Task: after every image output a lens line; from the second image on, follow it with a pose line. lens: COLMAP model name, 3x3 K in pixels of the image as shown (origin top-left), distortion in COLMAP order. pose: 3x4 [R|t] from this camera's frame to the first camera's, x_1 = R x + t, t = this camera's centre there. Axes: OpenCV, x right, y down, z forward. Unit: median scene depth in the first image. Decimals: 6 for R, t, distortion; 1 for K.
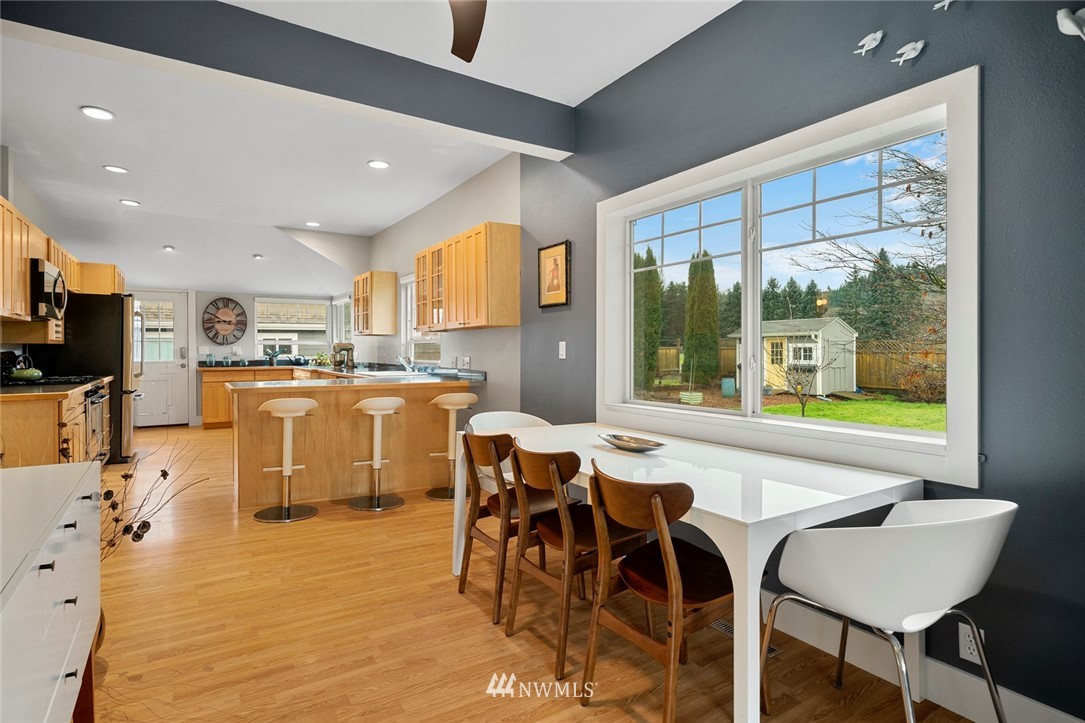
lens RADIAL K [[559.1, 0, 538.8], [0, 559.1, 348.2], [0, 0, 1]] dist [-0.002591, -0.000451]
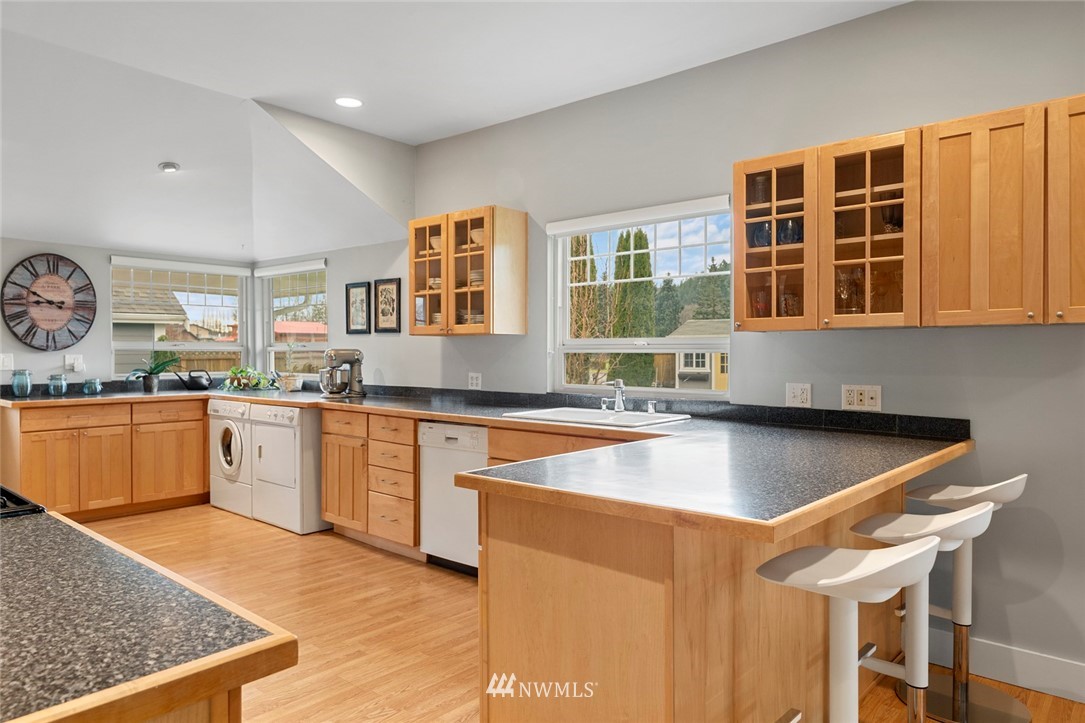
lens RADIAL K [[706.9, 0, 534.6], [0, 706.9, 360.9], [0, 0, 1]] dist [0.004960, 0.006091]
pose [[0.962309, 0.000001, 0.271958, -0.324521], [-0.003502, 0.999917, 0.012386, -0.006259], [-0.271935, -0.012871, 0.962229, 0.291826]]
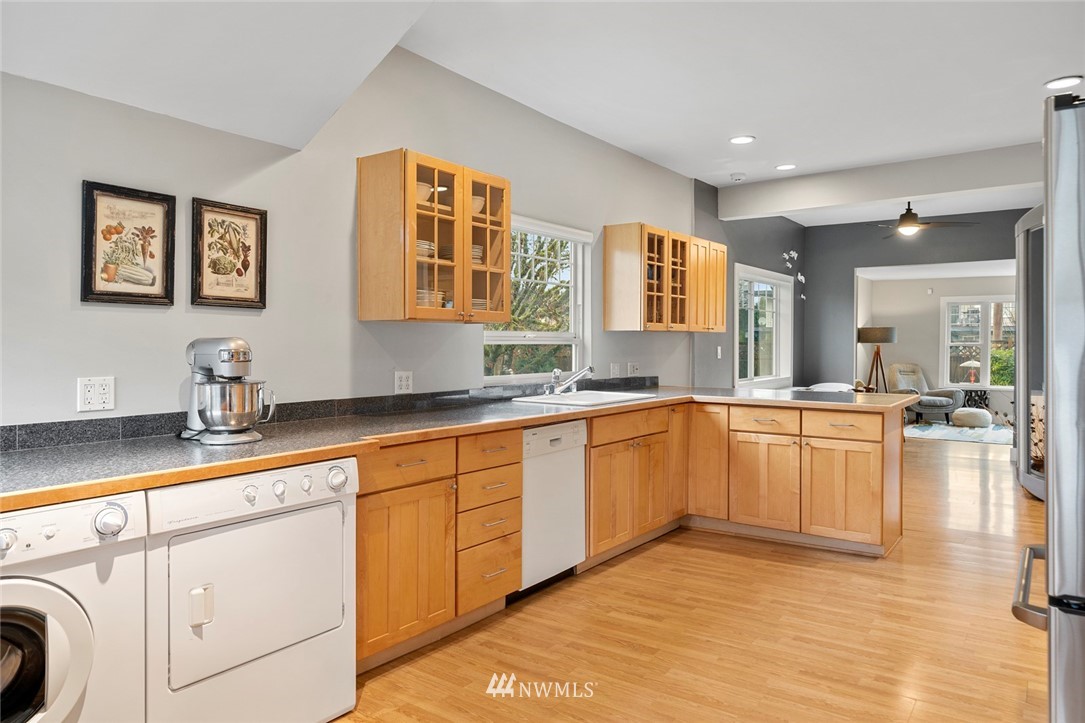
lens RADIAL K [[715.2, 0, 541.3], [0, 715.2, 352.1], [0, 0, 1]] dist [0.002307, -0.002275]
pose [[-0.366542, -0.011488, 0.930330, -0.630710], [-0.002465, 0.999932, 0.011376, -0.006197], [-0.930398, 0.001876, -0.366546, 0.895809]]
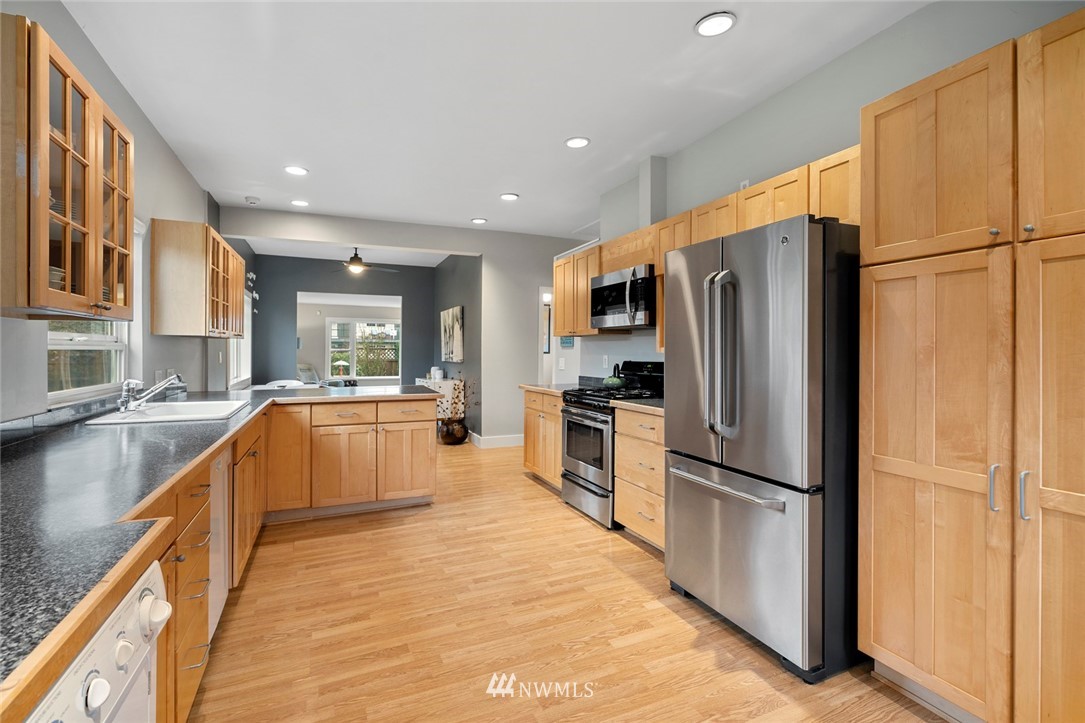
lens RADIAL K [[498.0, 0, 540.4], [0, 498.0, 352.6], [0, 0, 1]] dist [-0.000530, -0.000226]
pose [[-0.987005, -0.002233, 0.160673, -0.444831], [-0.001732, 0.999993, 0.003257, -0.005726], [-0.160679, 0.002936, -0.987002, 0.949237]]
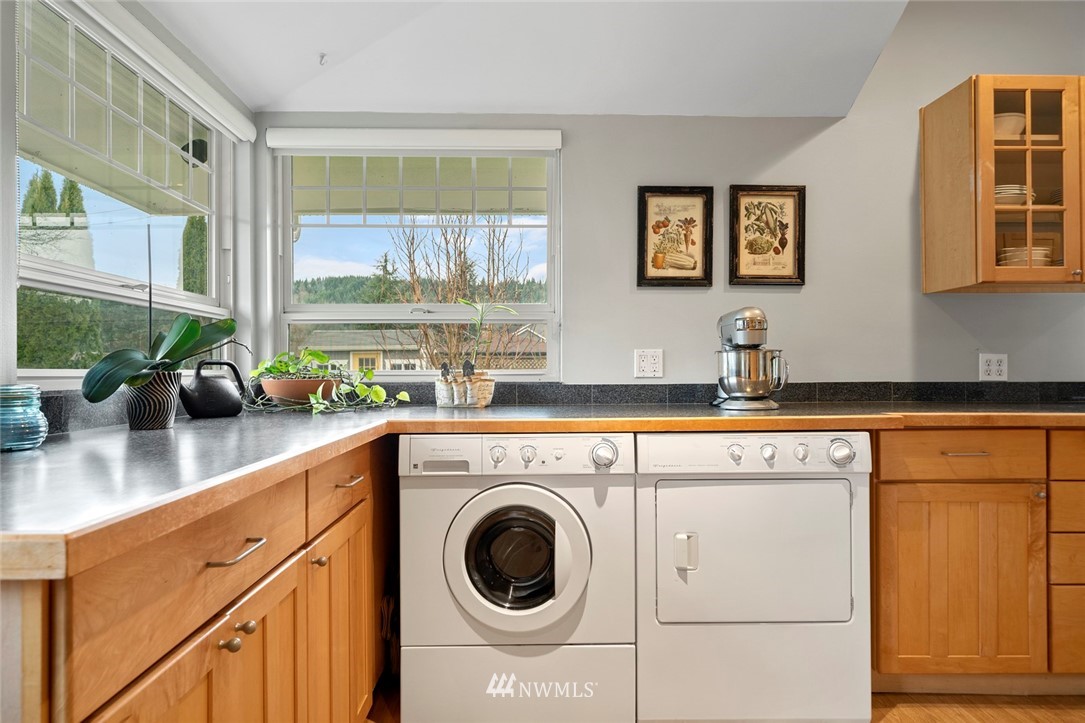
lens RADIAL K [[645.8, 0, 533.1], [0, 645.8, 362.1], [0, 0, 1]] dist [0.003725, -0.001800]
pose [[0.525179, 0.007365, 0.850960, -0.591492], [0.003619, 0.999934, -0.010888, 0.016047], [-0.850984, 0.008797, 0.525118, 0.843544]]
